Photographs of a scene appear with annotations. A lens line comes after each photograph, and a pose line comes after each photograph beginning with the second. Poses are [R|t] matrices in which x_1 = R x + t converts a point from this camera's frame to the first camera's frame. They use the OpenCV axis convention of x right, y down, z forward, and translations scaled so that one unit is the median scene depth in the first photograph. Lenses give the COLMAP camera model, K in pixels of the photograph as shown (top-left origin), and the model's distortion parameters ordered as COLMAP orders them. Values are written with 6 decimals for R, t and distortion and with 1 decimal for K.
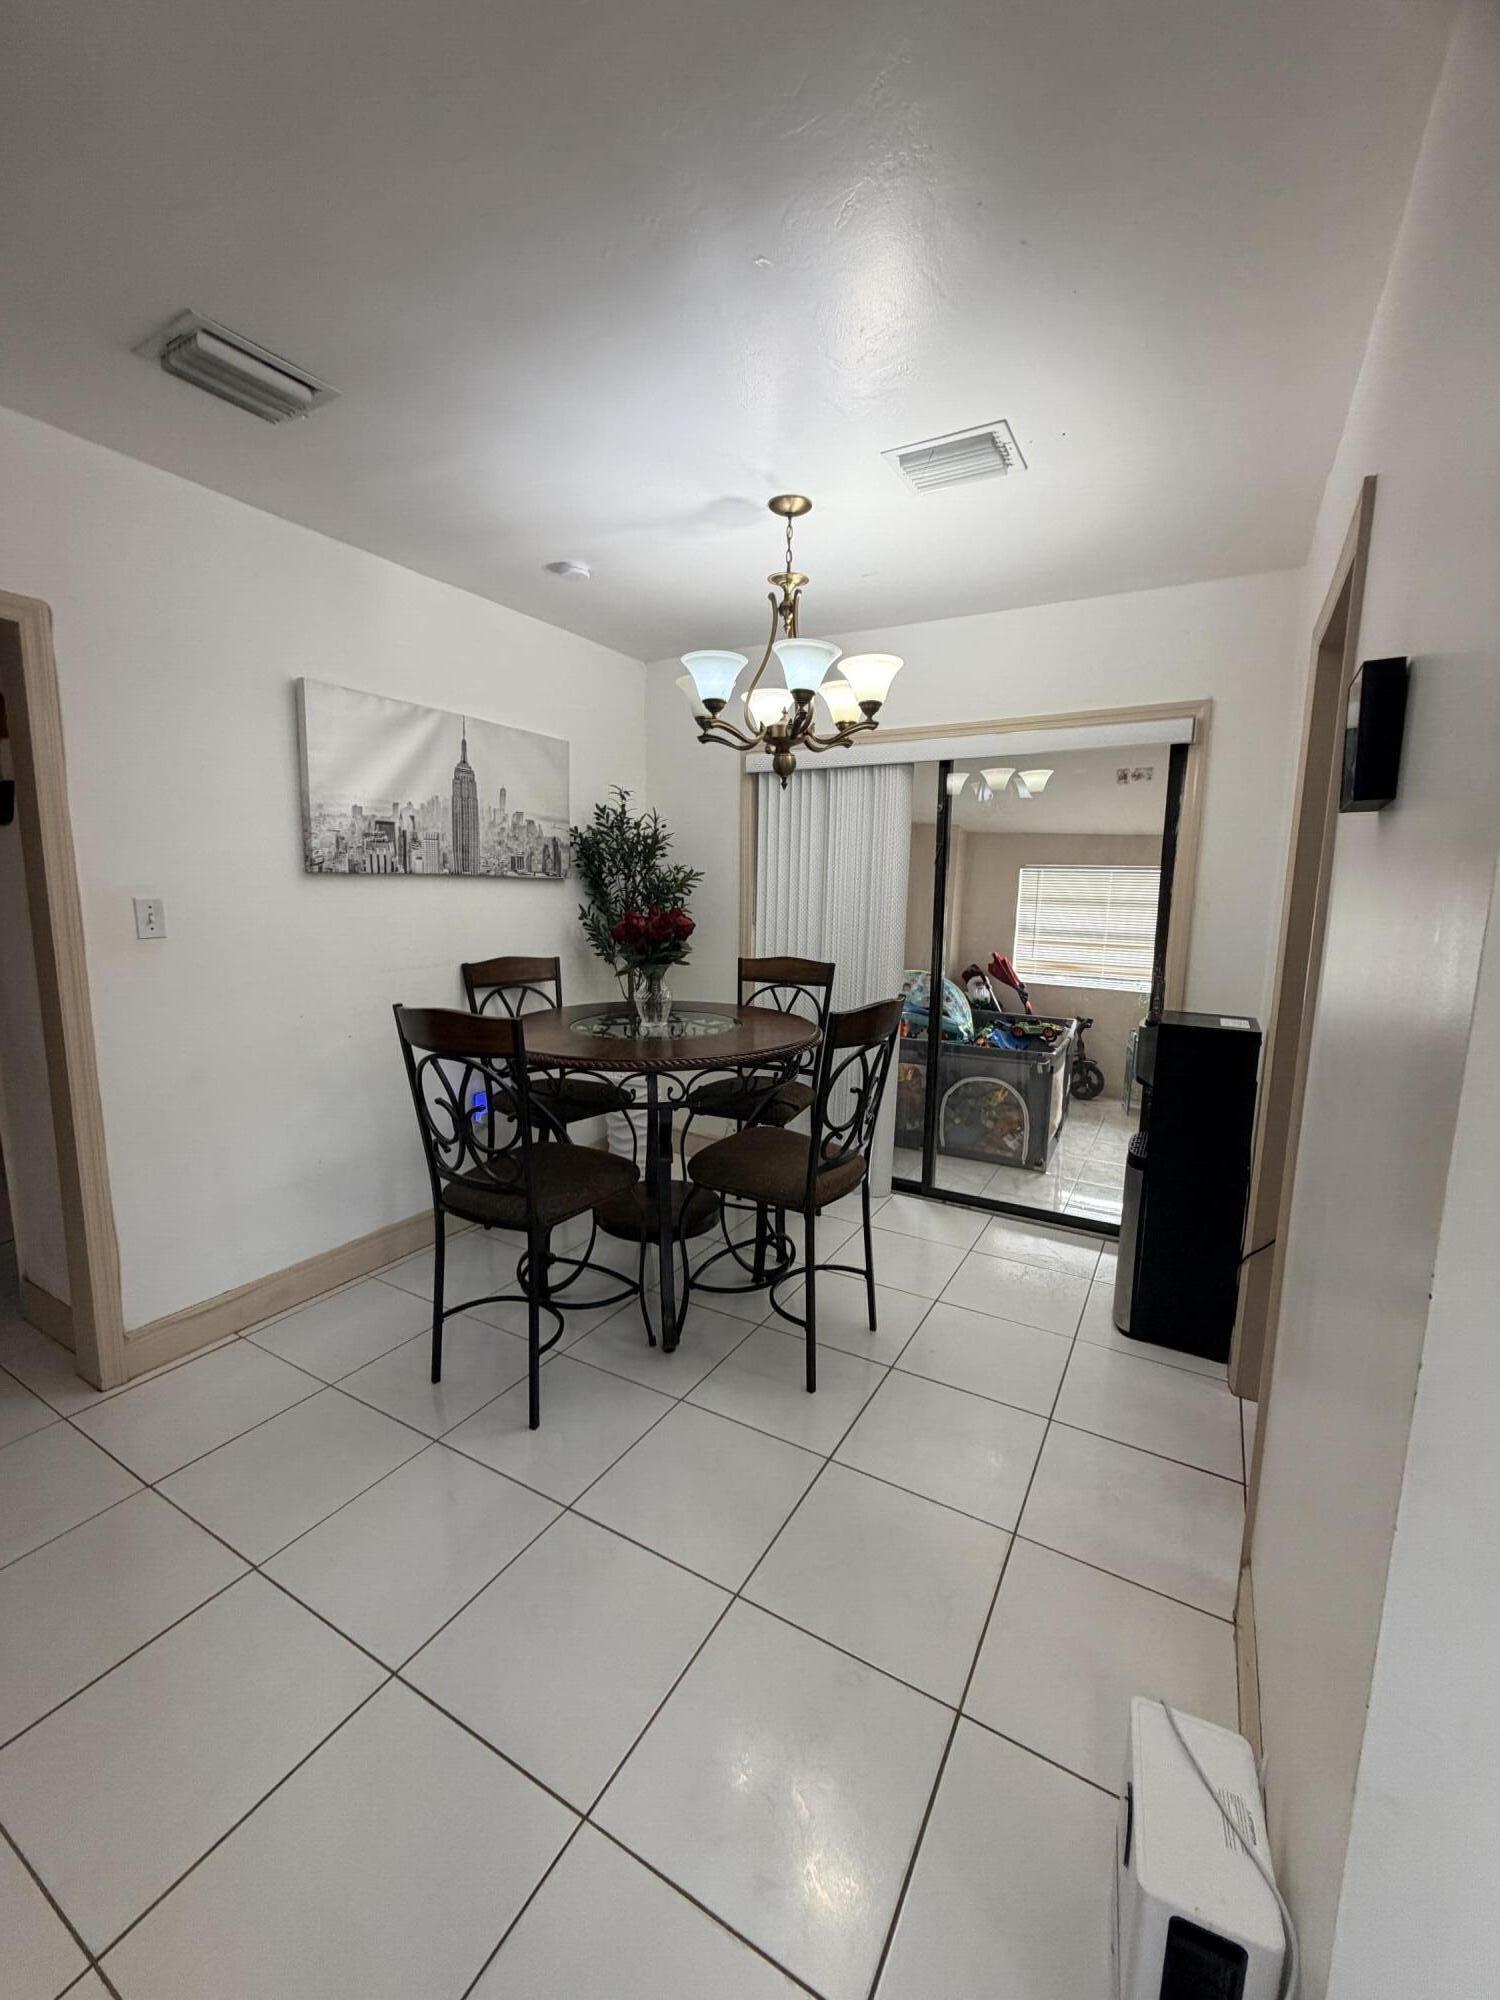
lens RADIAL K [[801.3, 0, 749.7], [0, 801.3, 999.1], [0, 0, 1]] dist [0.003890, 0.000163]
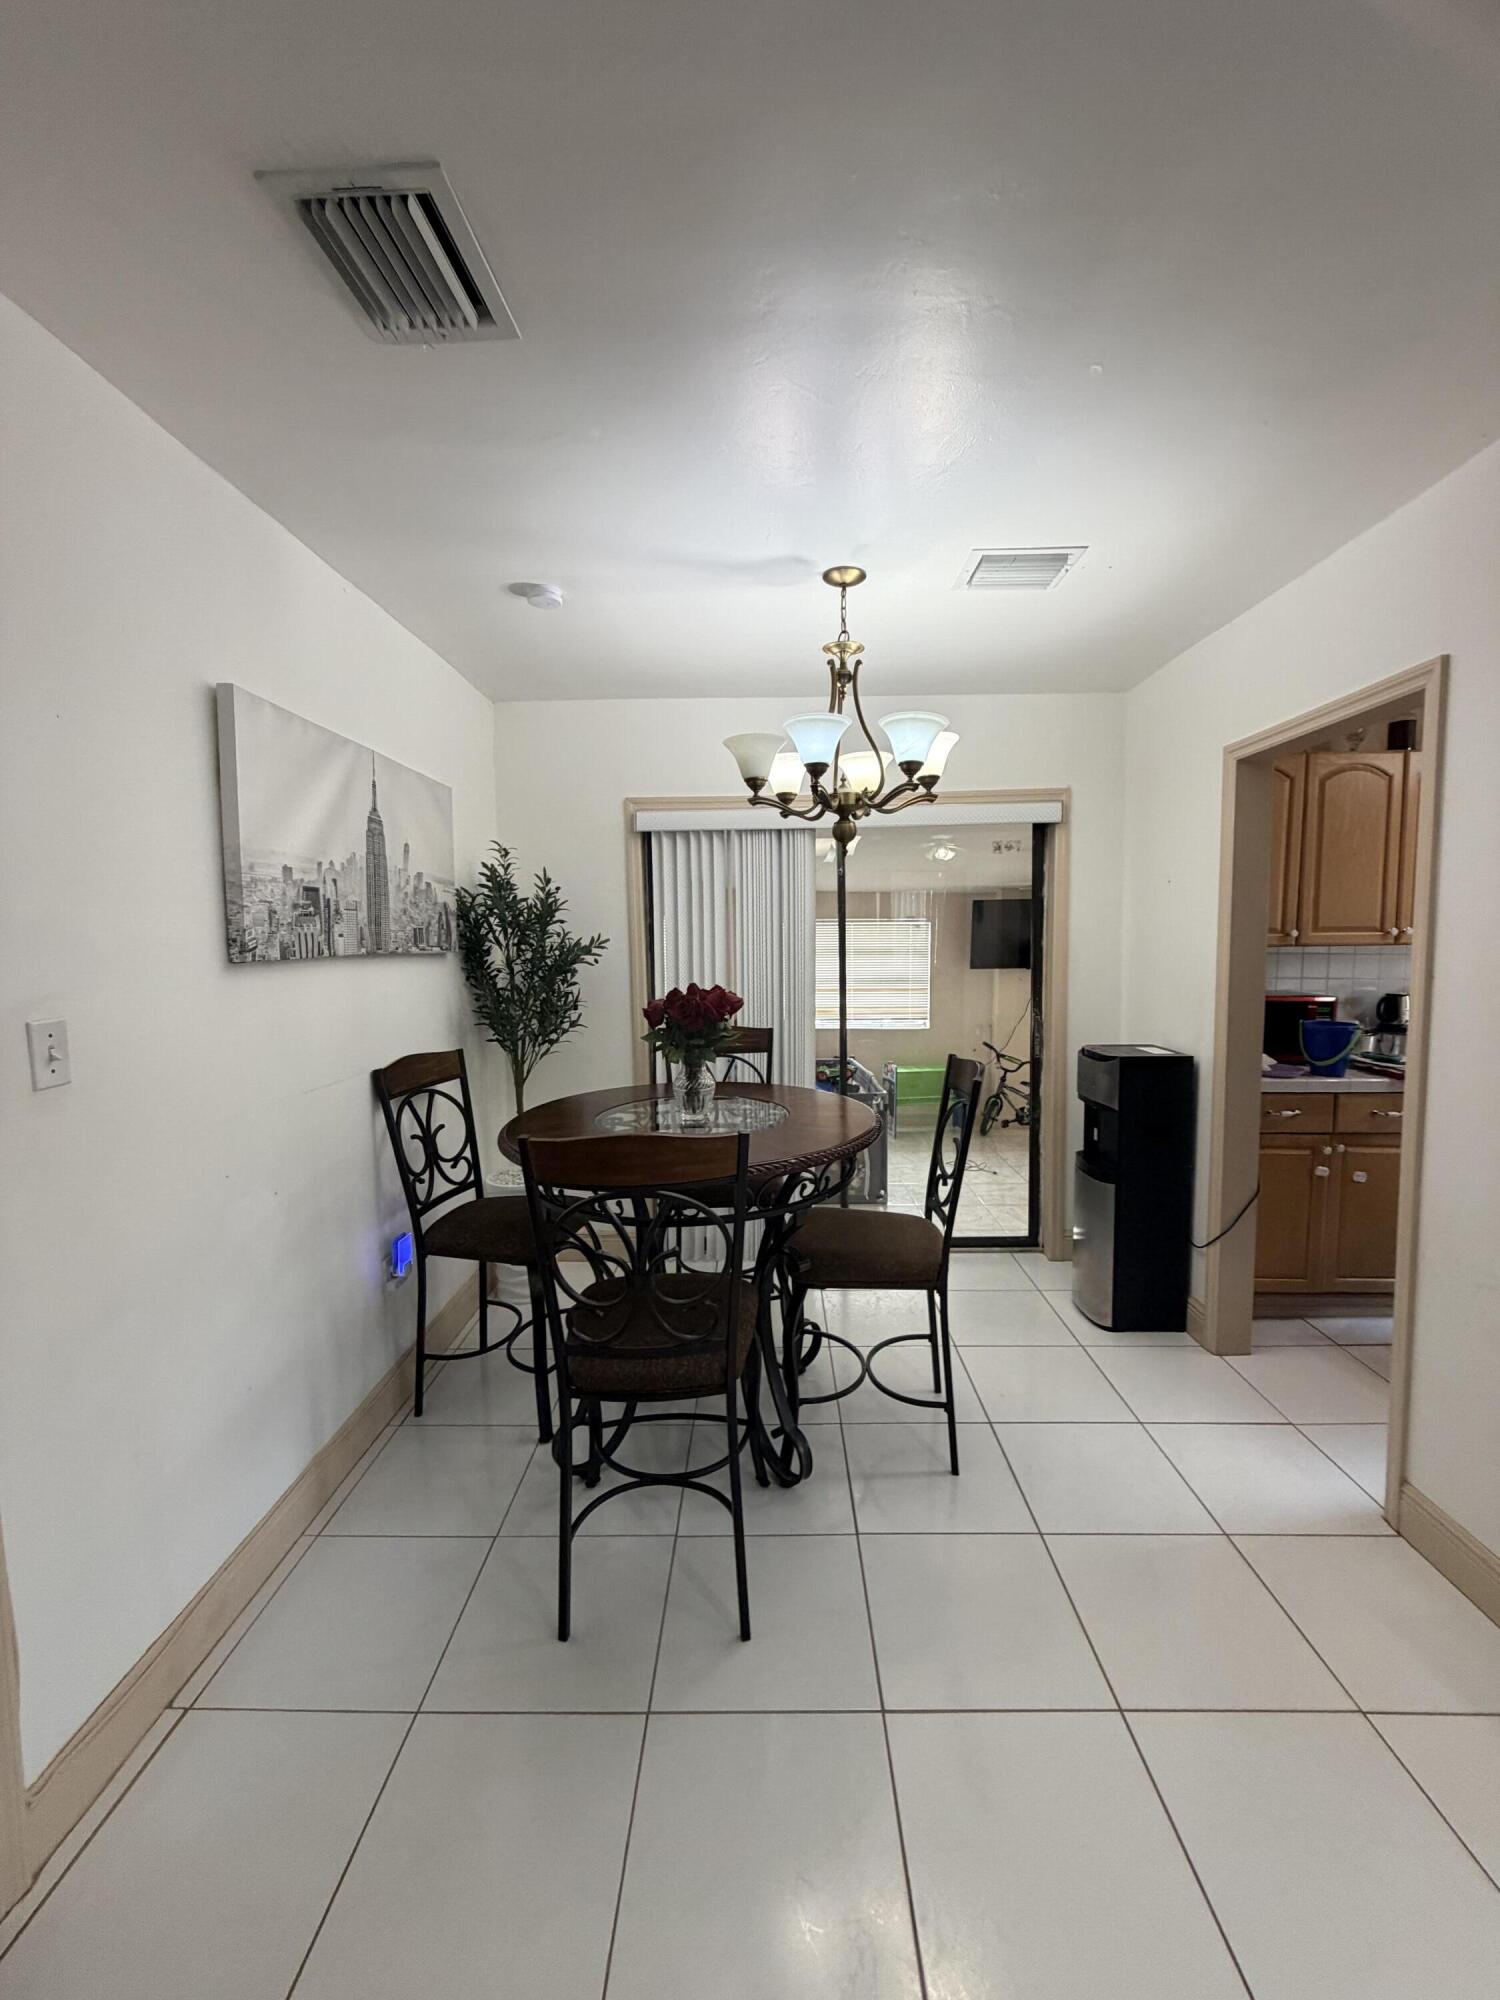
lens RADIAL K [[801.3, 0, 750.8], [0, 801.3, 999.4], [0, 0, 1]] dist [0.003890, 0.000163]
pose [[0.876012, -0.067298, 0.477572, -0.452401], [0.096754, 0.994608, -0.037319, -0.054063], [-0.472485, 0.078899, 0.877800, 0.179360]]
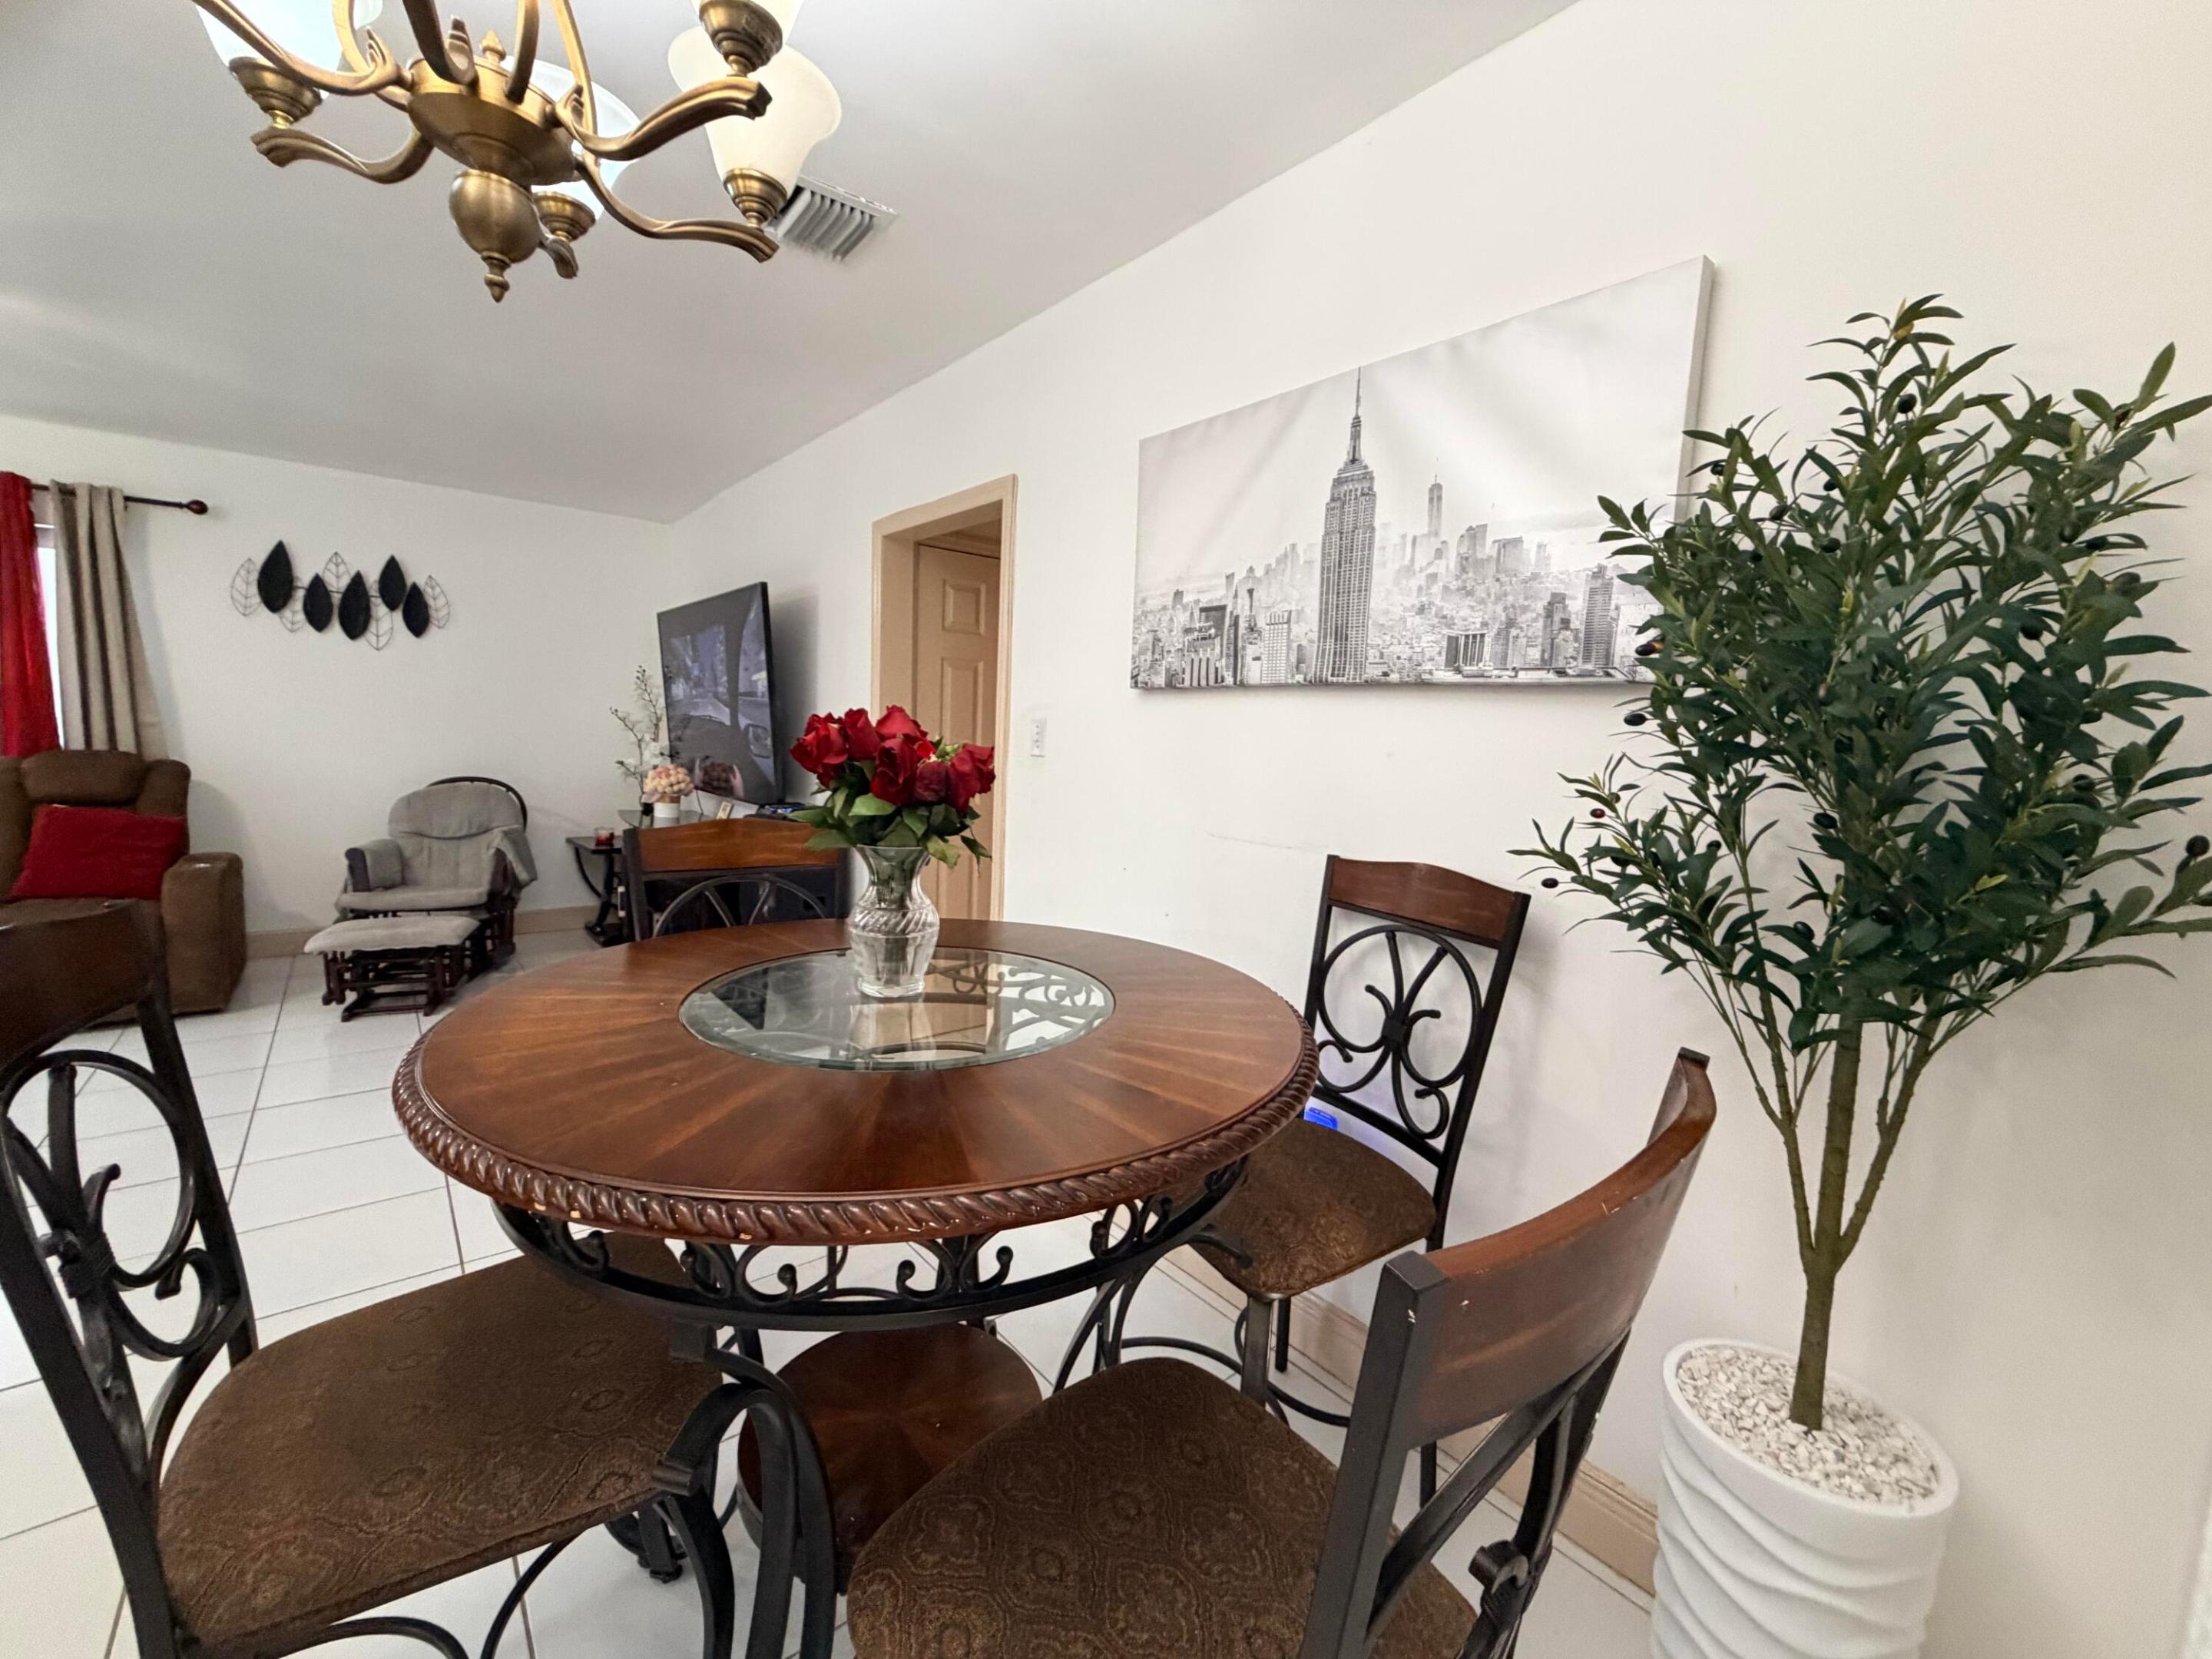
lens RADIAL K [[886.3, 0, 1105.3], [0, 886.3, 827.8], [0, 0, 1]] dist [0.003890, 0.000163]
pose [[-0.337947, 0.072543, -0.938365, 0.257304], [-0.178919, 0.973891, 0.139726, -0.129459], [0.924002, 0.215111, -0.316144, 1.165895]]
